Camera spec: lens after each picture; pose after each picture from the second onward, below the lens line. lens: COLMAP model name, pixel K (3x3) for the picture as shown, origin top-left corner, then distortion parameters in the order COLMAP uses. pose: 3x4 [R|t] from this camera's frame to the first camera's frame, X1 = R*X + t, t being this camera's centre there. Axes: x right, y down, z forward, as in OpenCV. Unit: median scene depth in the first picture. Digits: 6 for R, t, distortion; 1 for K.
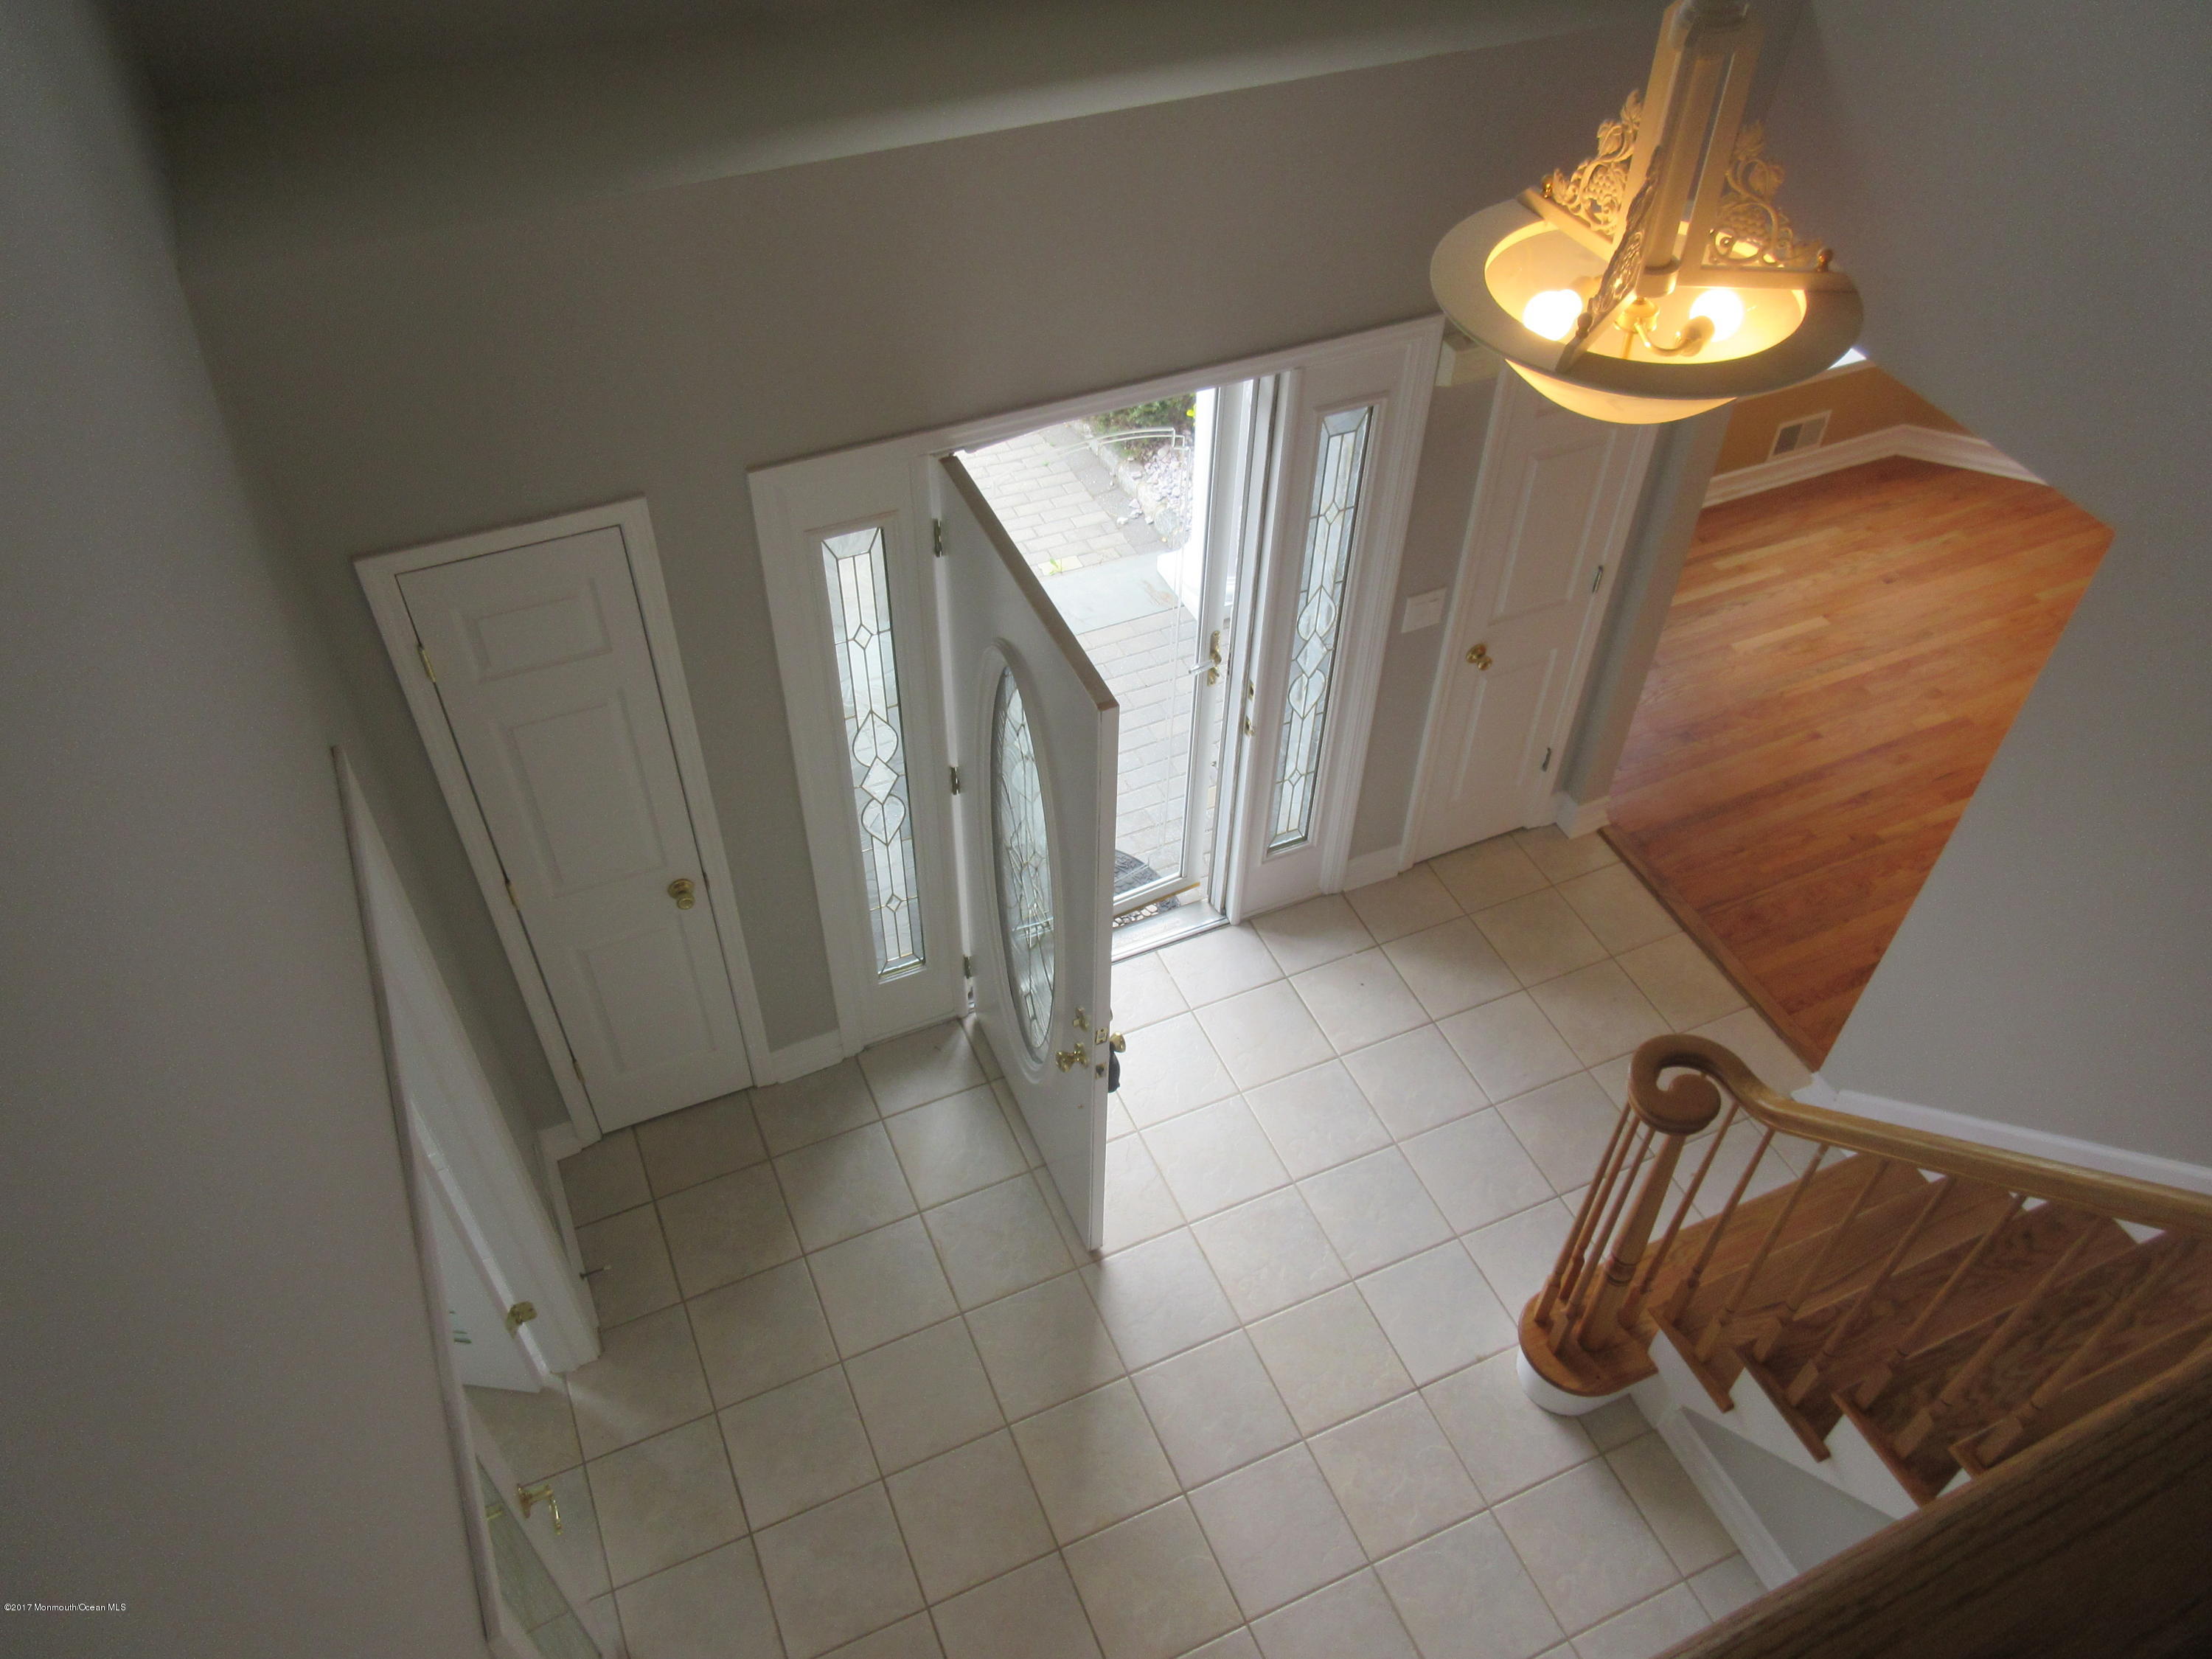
lens RADIAL K [[1617.0, 0, 1106.0], [0, 1617.0, 829.5], [0, 0, 1]] dist [-0.000718, -0.001750]
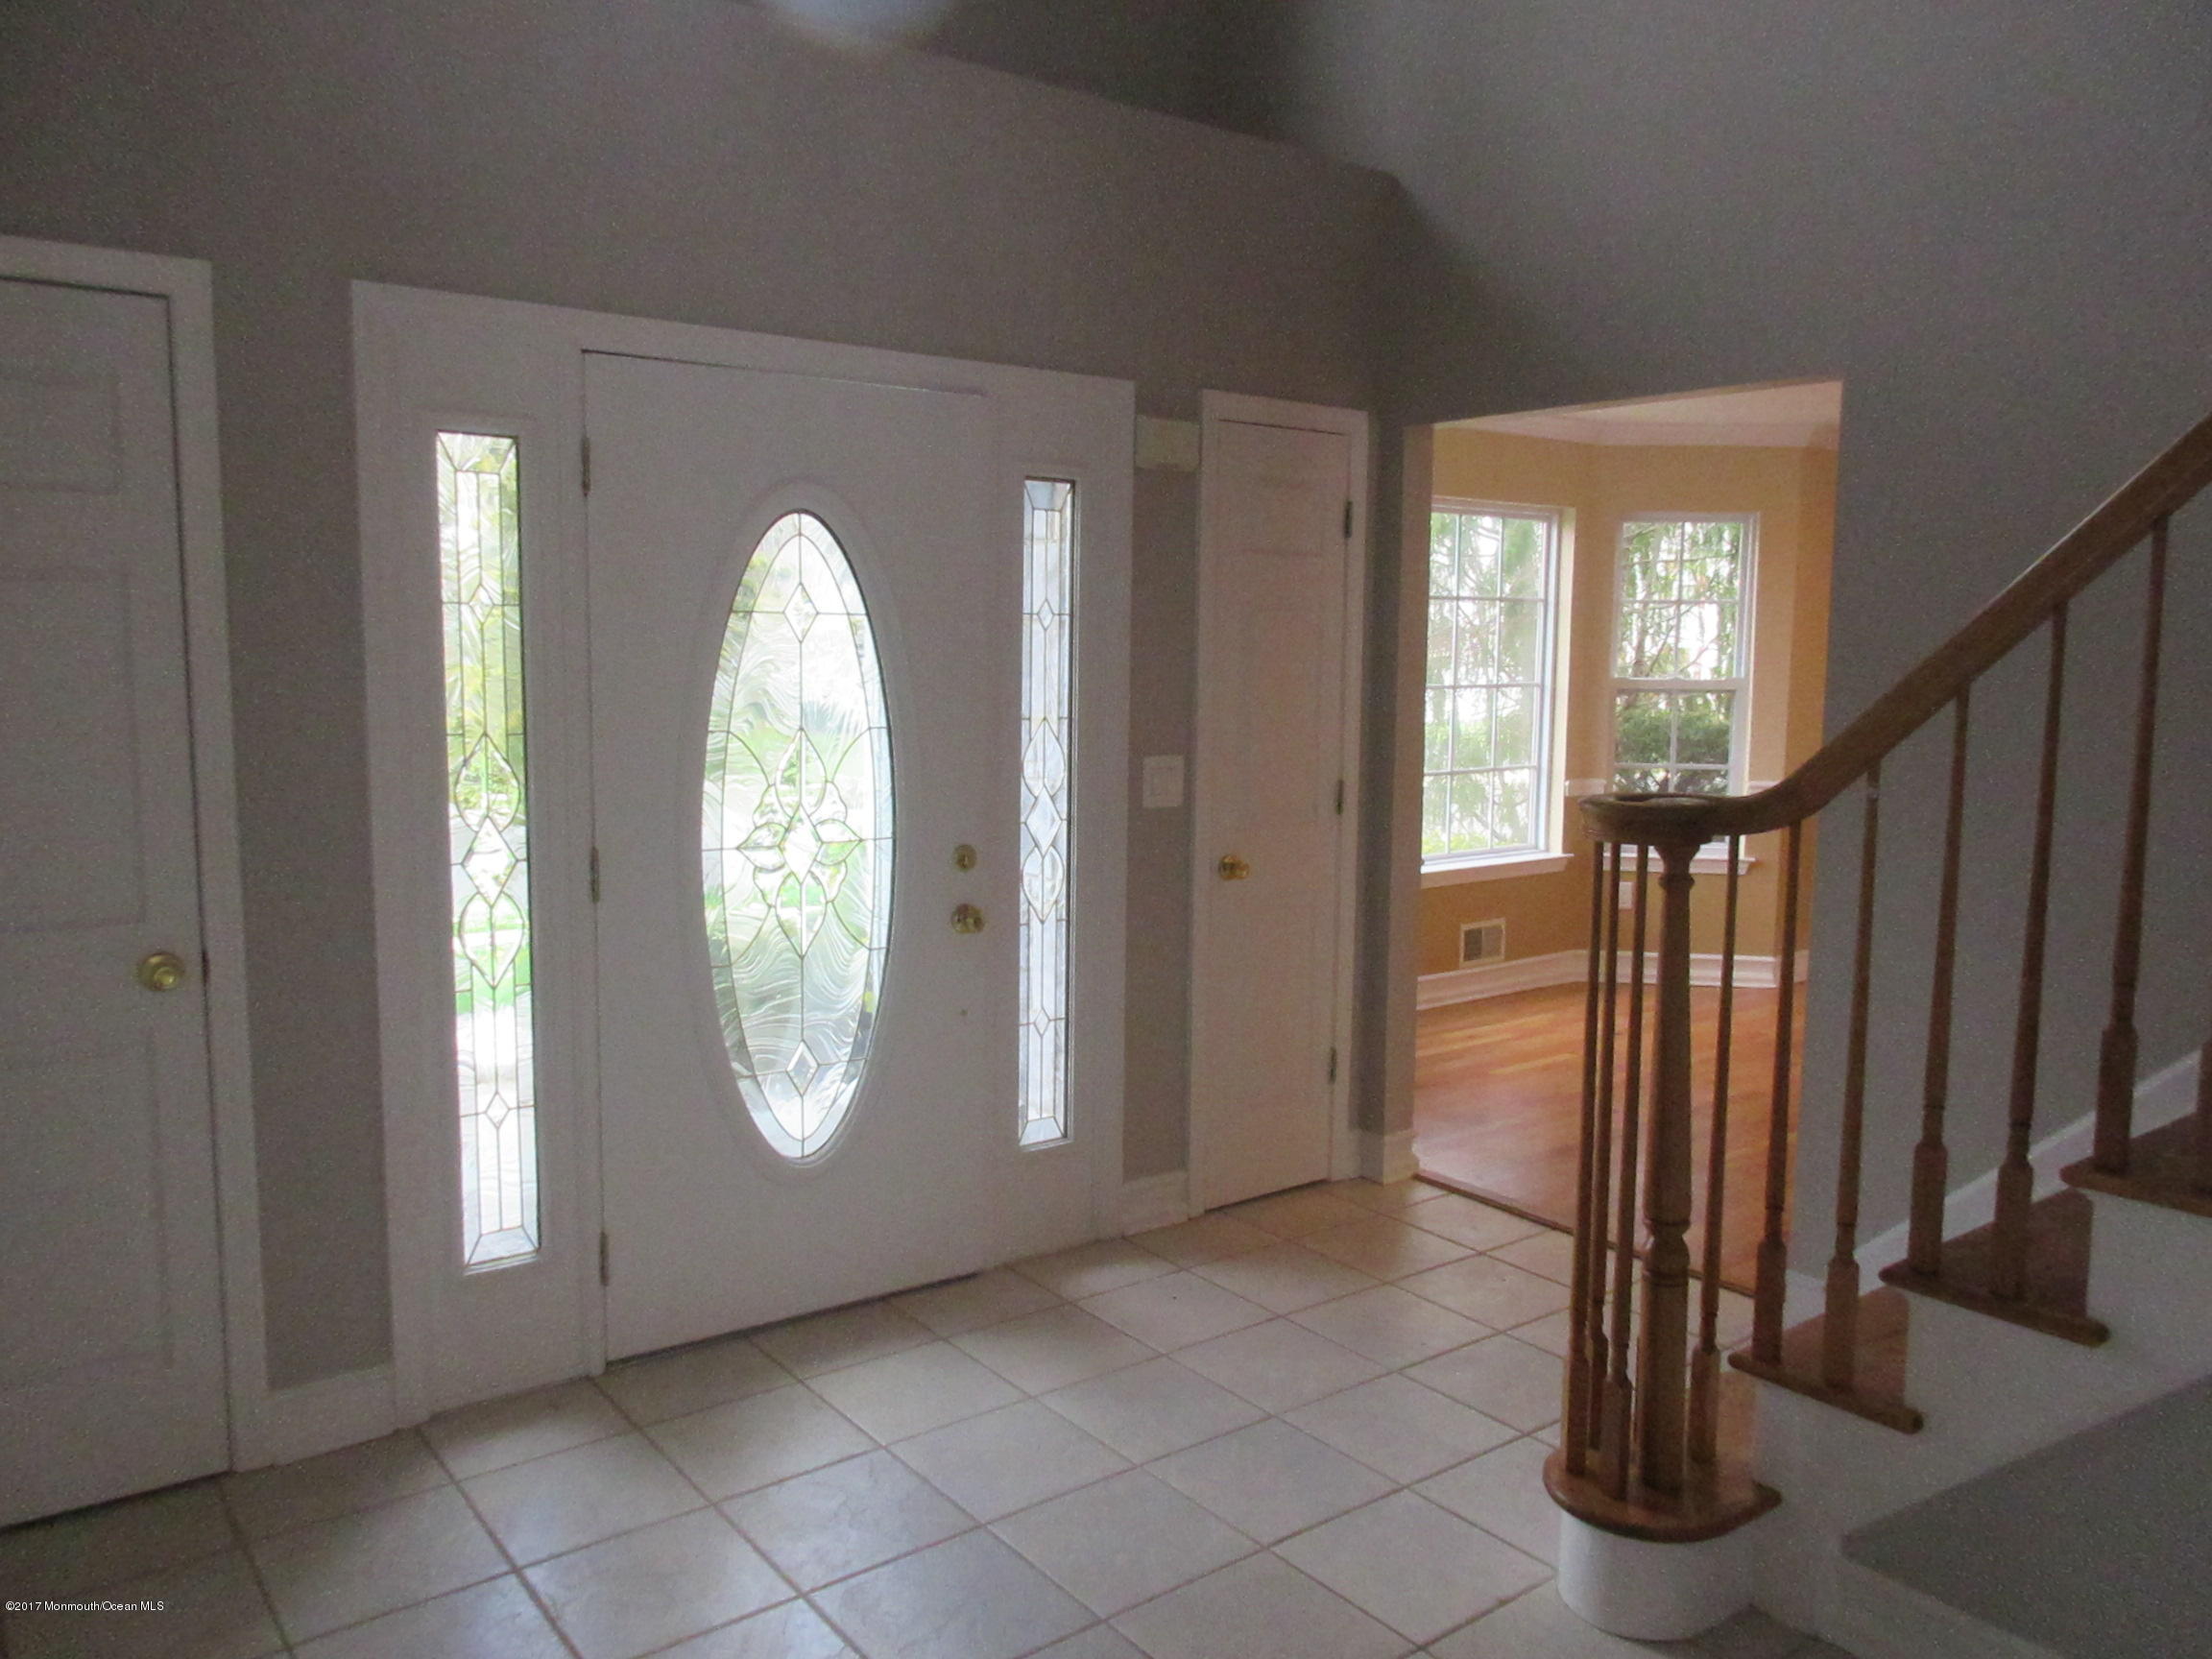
lens RADIAL K [[1504.6, 0, 1059.7], [0, 1504.6, 828.5], [0, 0, 1]] dist [-0.005620, -0.003630]
pose [[0.982561, -0.026085, 0.184099, -0.009442], [0.136209, 0.774957, -0.617162, 0.368297], [-0.126570, 0.631475, 0.764996, 0.384345]]
